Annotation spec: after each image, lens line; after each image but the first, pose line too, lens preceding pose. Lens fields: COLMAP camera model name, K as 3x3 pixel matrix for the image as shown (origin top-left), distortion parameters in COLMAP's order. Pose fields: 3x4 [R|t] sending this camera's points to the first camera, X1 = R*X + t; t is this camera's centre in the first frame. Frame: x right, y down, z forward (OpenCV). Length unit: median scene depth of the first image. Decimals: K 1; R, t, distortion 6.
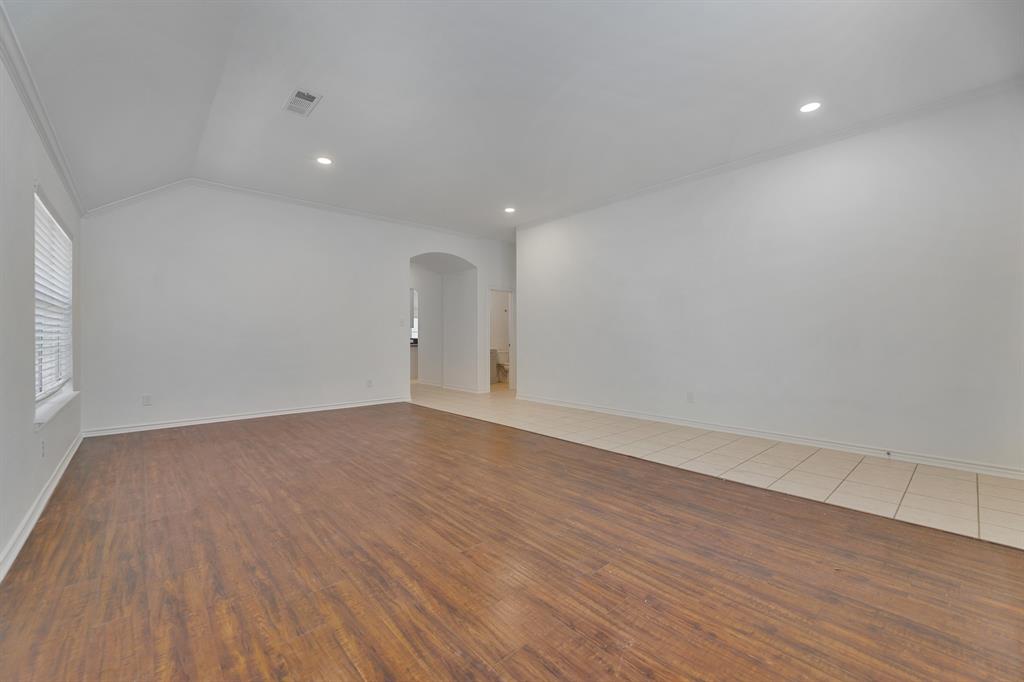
lens RADIAL K [[415.3, 0, 510.8], [0, 415.3, 337.6], [0, 0, 1]] dist [-0.000280, -0.000059]
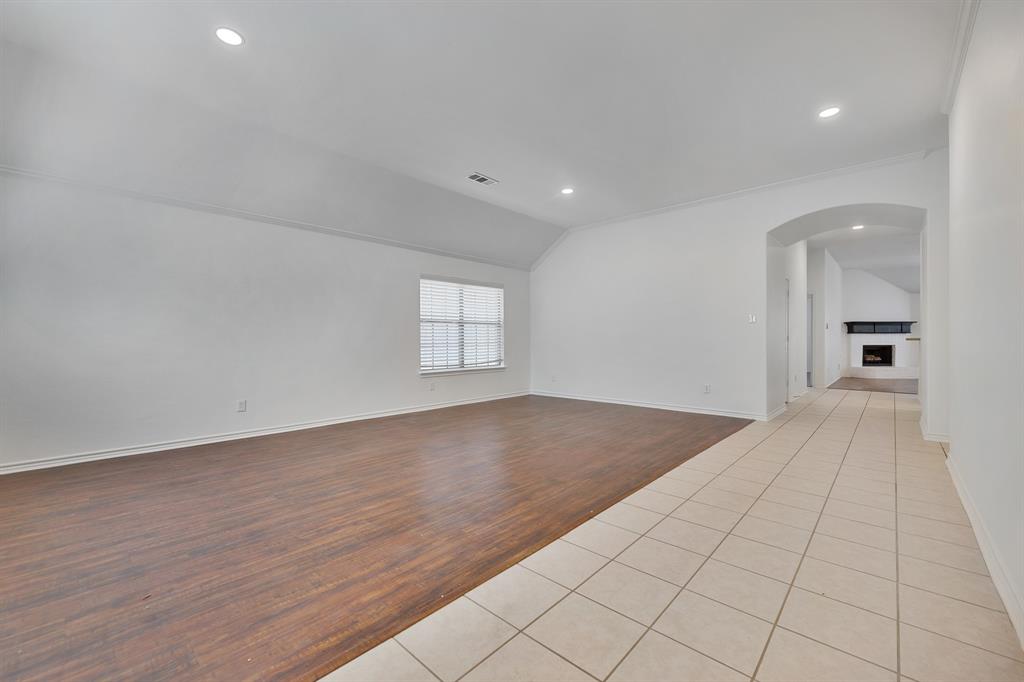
lens RADIAL K [[415.3, 0, 508.5], [0, 415.3, 341.1], [0, 0, 1]] dist [-0.000280, -0.000059]
pose [[0.089751, 0.006667, -0.995942, 1.433694], [0.001386, 0.999976, 0.006819, -0.002244], [0.995963, -0.001992, 0.089739, 1.390382]]
